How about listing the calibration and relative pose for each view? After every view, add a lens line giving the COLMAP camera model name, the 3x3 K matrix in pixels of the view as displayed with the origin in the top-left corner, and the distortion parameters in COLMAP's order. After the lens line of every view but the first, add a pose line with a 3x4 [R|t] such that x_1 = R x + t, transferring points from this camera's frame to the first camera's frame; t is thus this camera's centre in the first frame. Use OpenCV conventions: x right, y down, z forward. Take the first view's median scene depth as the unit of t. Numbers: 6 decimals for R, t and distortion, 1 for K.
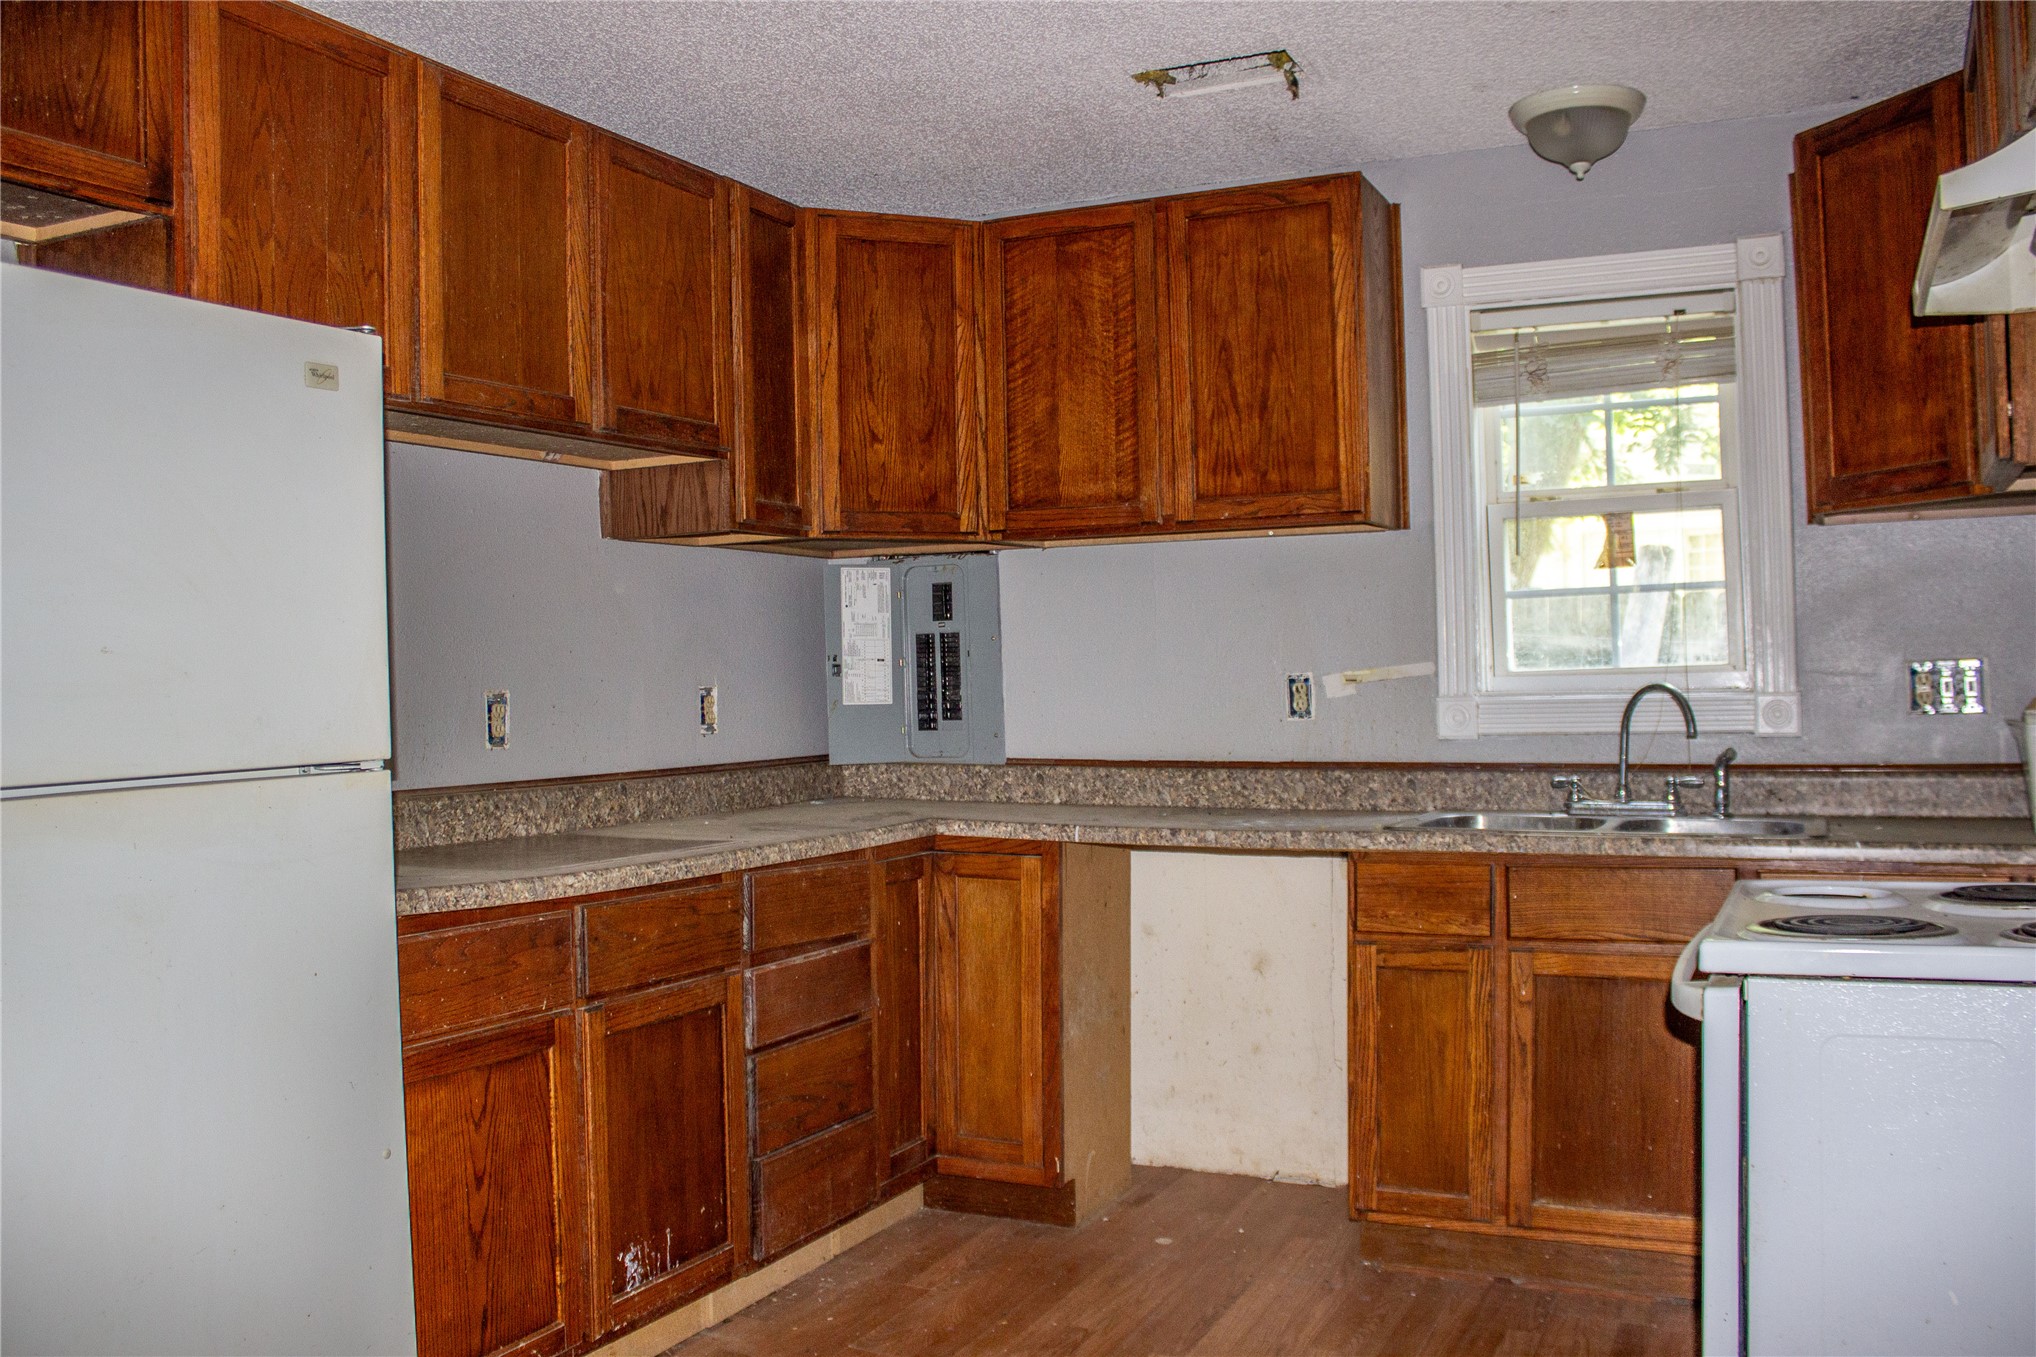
lens RADIAL K [[1735.3, 0, 1058.9], [0, 1735.3, 680.6], [0, 0, 1]] dist [-0.162413, 0.136421]
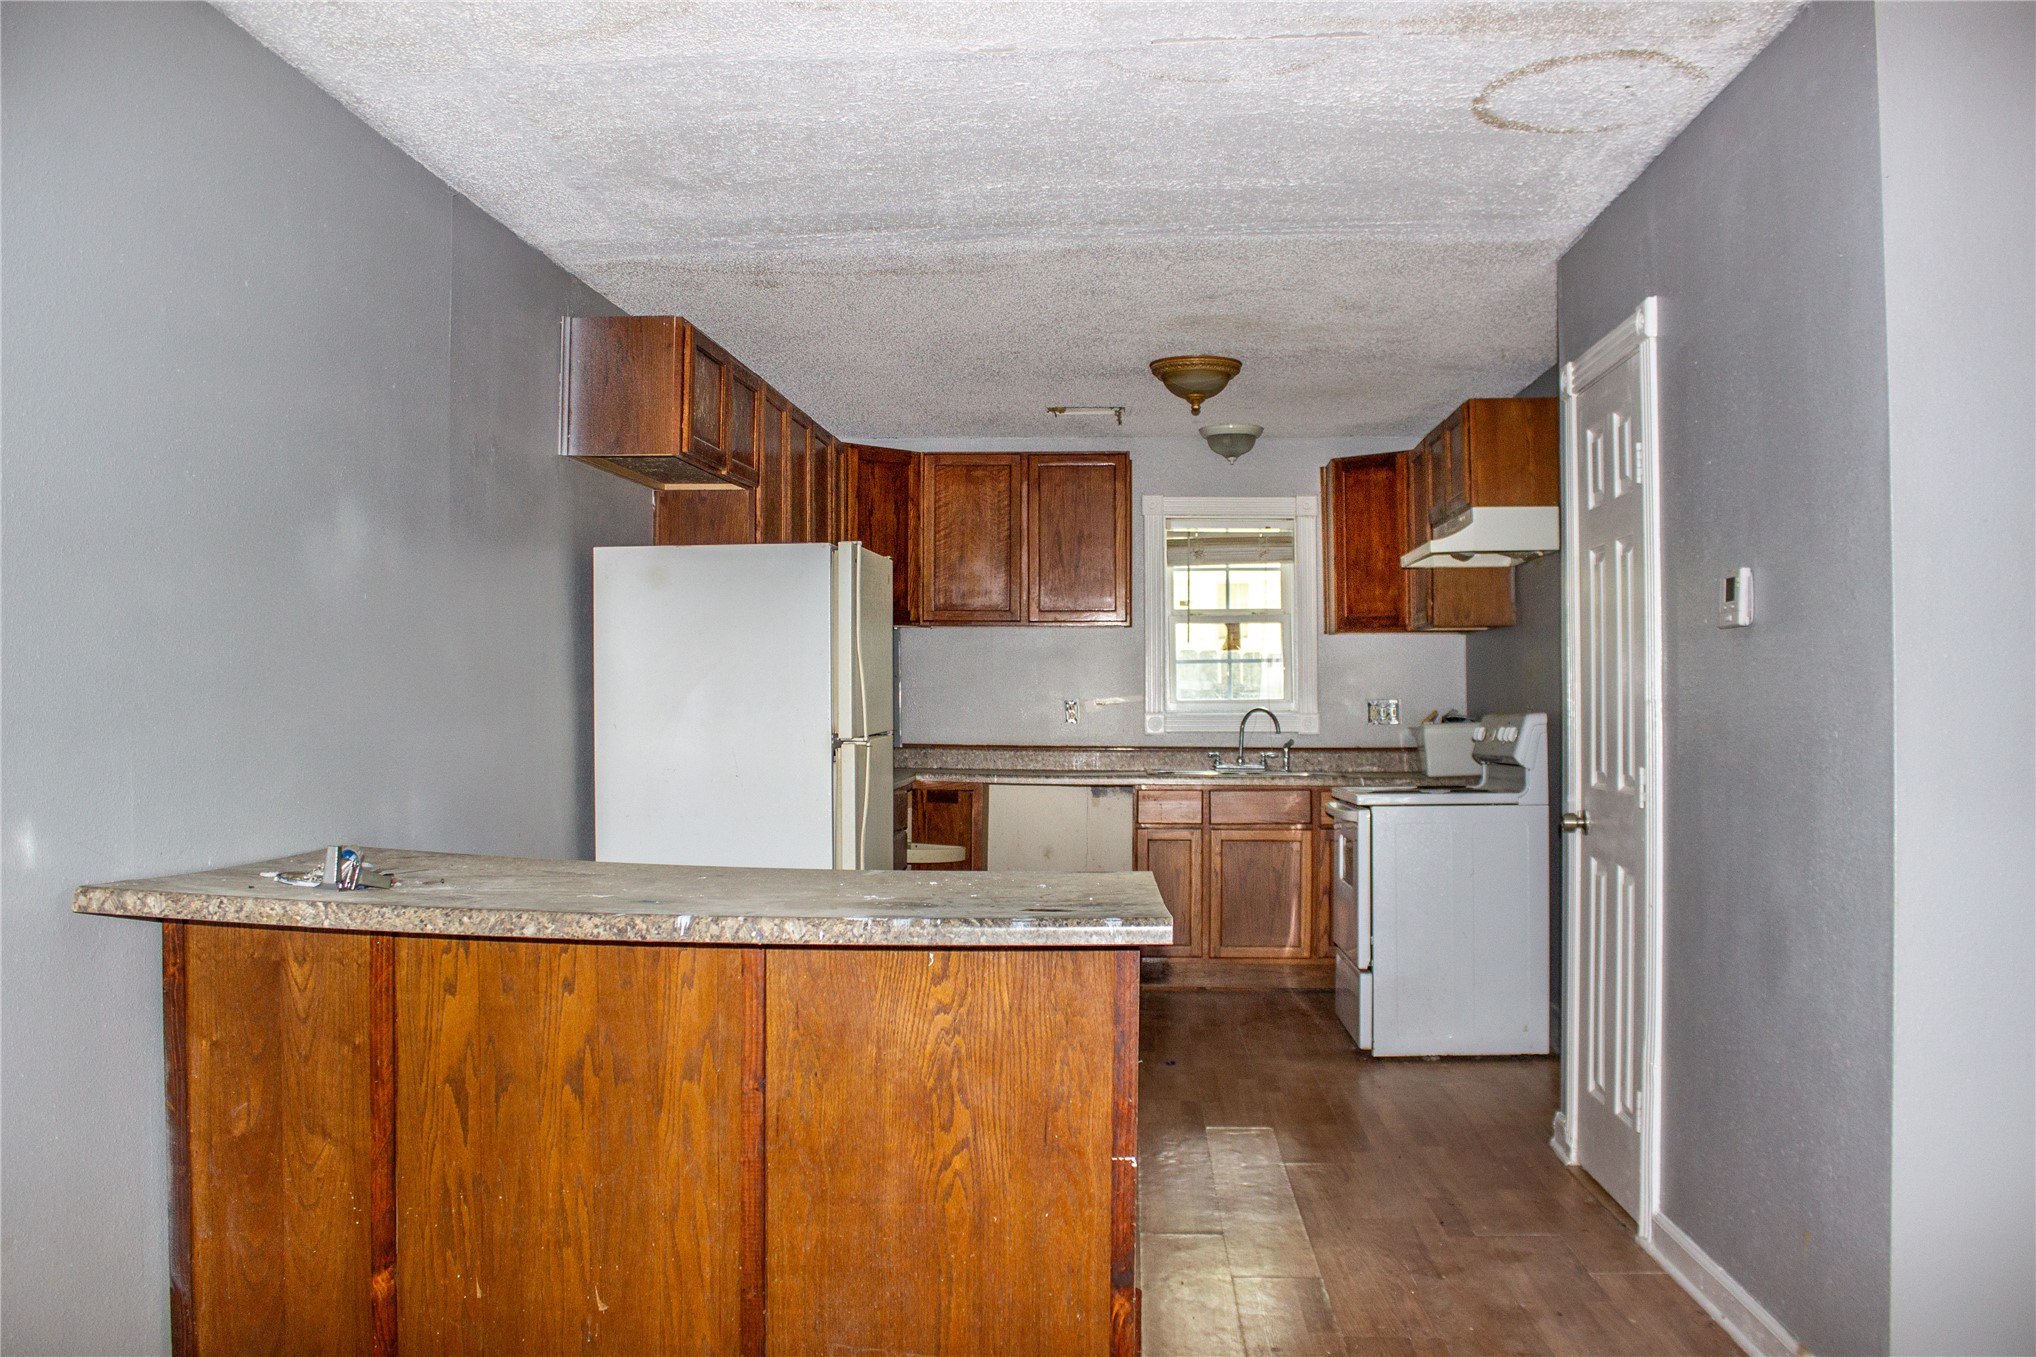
lens RADIAL K [[1735.3, 0, 1058.9], [0, 1735.3, 680.6], [0, 0, 1]] dist [-0.162413, 0.136421]
pose [[0.925551, 0.022403, 0.377958, -0.657307], [-0.018850, 0.999737, -0.013098, 0.000259], [-0.378152, 0.004998, 0.925730, -0.846498]]
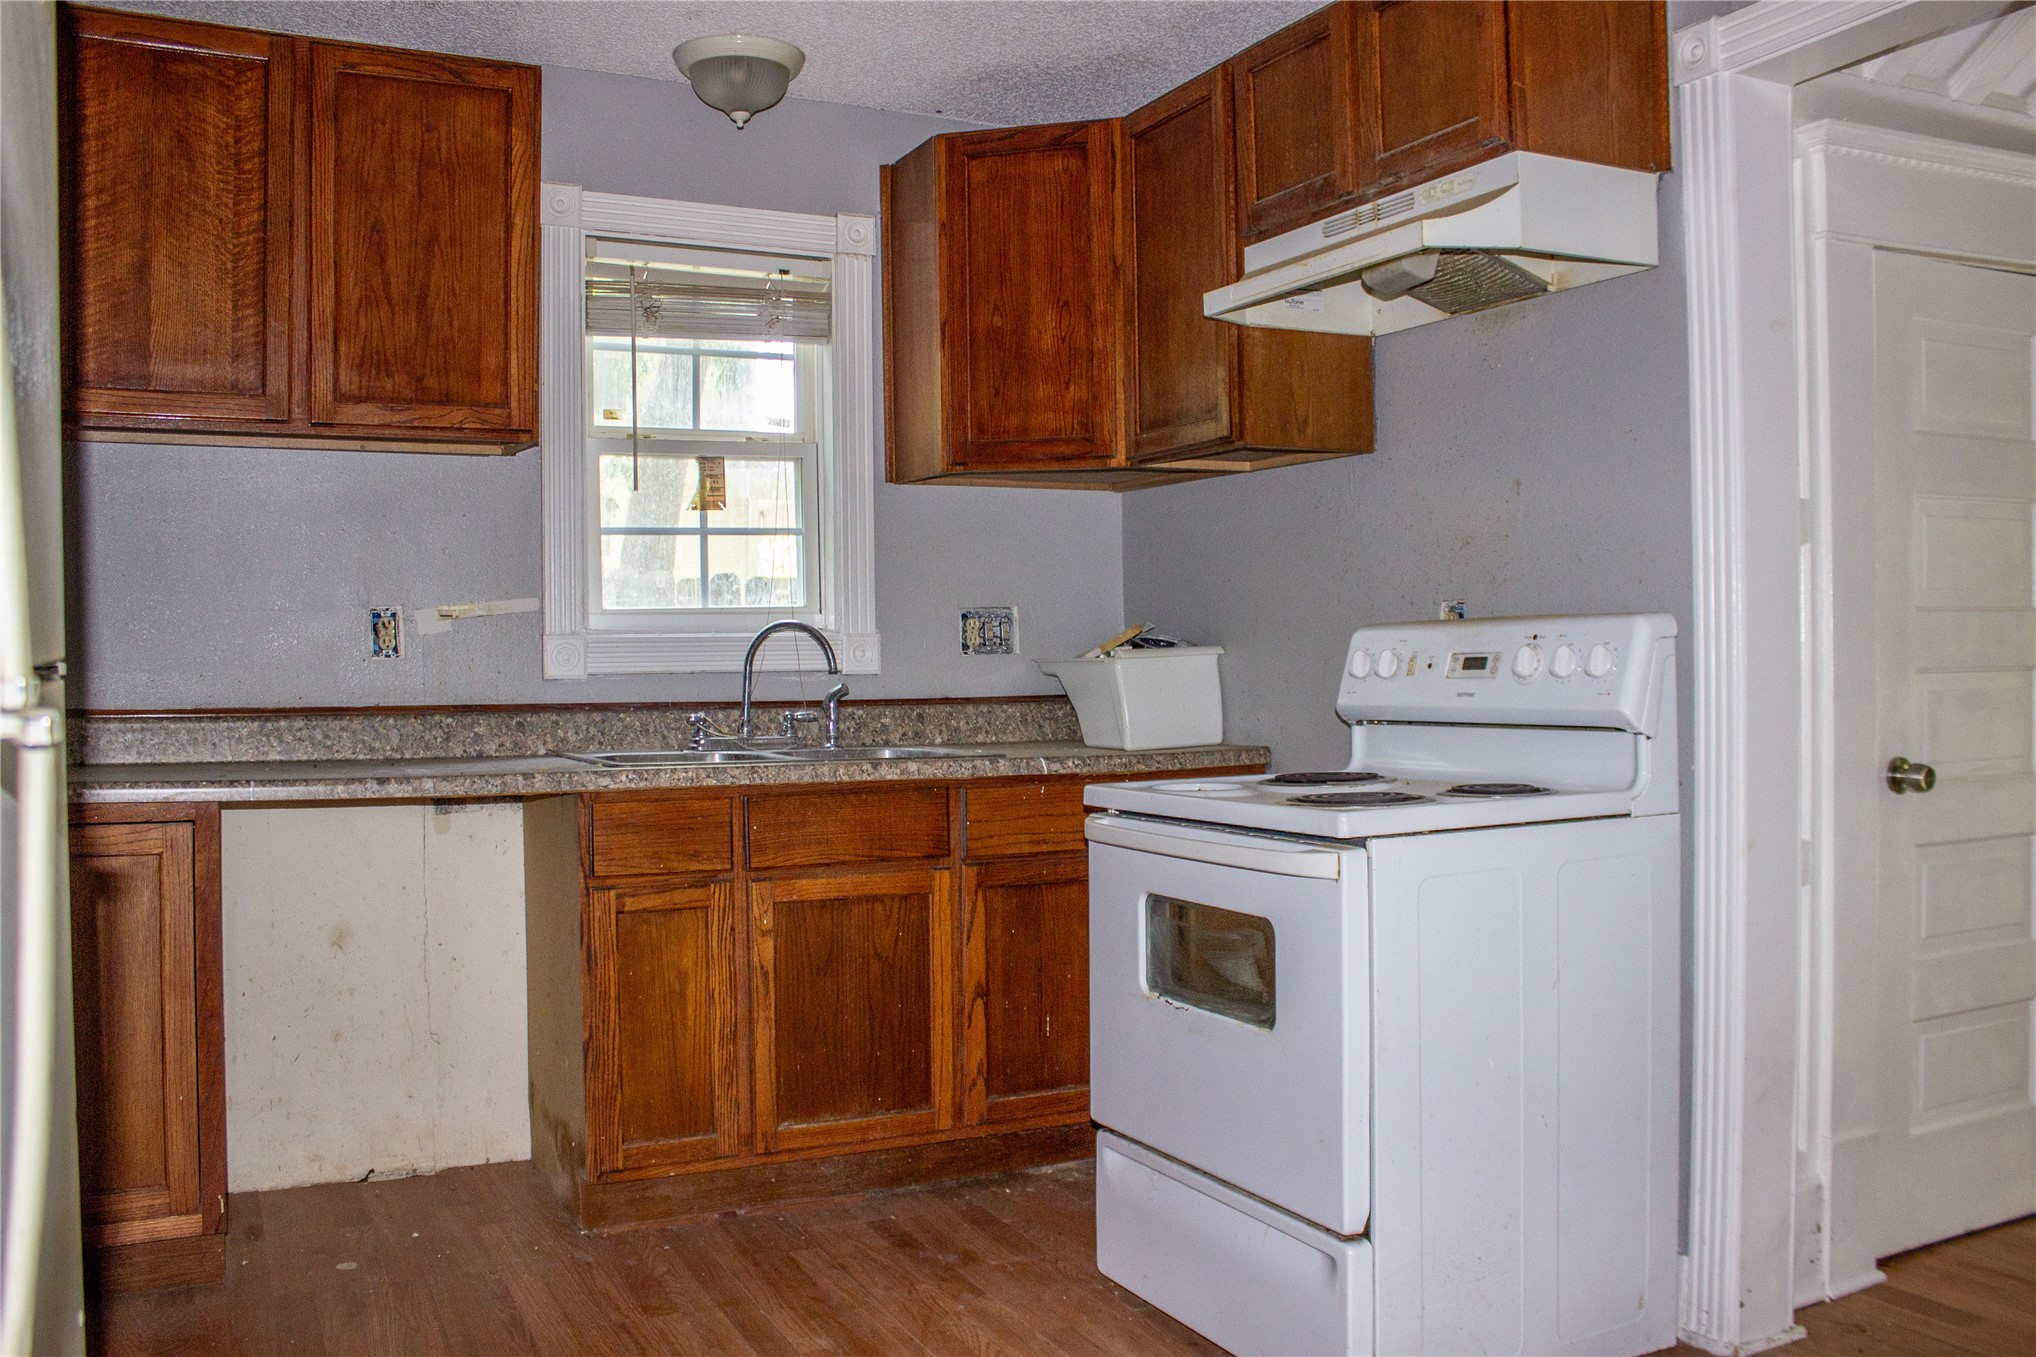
lens RADIAL K [[1735.3, 0, 1058.9], [0, 1735.3, 680.6], [0, 0, 1]] dist [-0.162413, 0.136421]
pose [[0.616428, -0.002929, 0.787406, -0.368153], [-0.007349, 0.999928, 0.009472, 0.025094], [-0.787377, -0.011625, 0.616363, 0.205249]]
